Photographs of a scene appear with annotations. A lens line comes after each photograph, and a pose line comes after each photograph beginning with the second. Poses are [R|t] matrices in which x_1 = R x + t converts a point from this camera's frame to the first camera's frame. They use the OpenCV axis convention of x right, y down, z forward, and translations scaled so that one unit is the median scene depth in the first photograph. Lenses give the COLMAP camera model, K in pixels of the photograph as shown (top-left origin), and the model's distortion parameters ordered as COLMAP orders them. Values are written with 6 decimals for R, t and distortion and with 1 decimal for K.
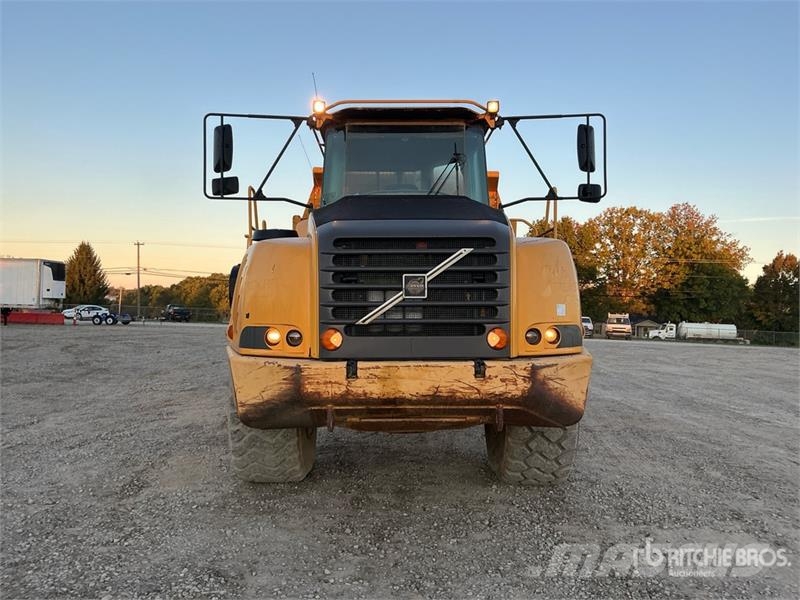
lens RADIAL K [[660.5, 0, 396.0], [0, 660.5, 301.0], [0, 0, 1]] dist [0.139495, -0.283274]
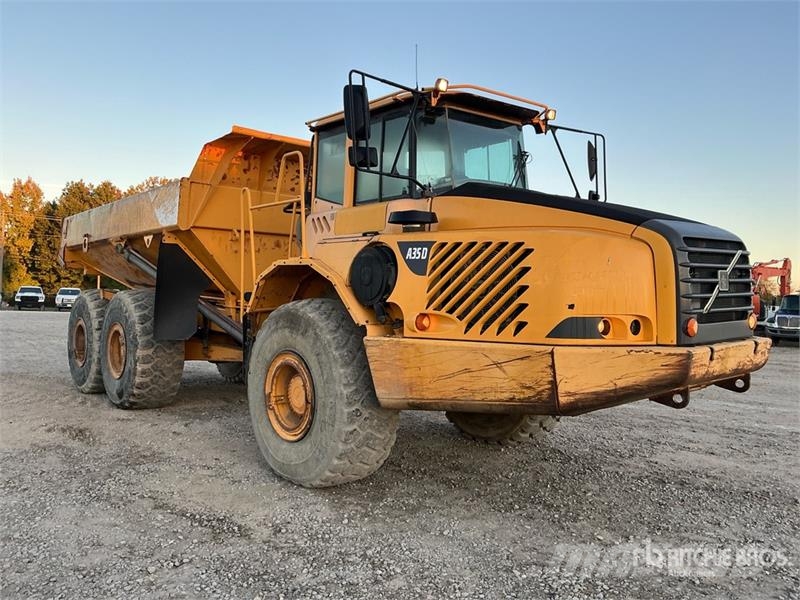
lens RADIAL K [[660.5, 0, 396.0], [0, 660.5, 301.0], [0, 0, 1]] dist [0.139495, -0.283274]
pose [[0.763216, -0.015055, 0.645968, -0.786107], [-0.012846, 0.999177, 0.038464, -0.015758], [-0.646016, -0.037654, 0.762395, 0.292441]]
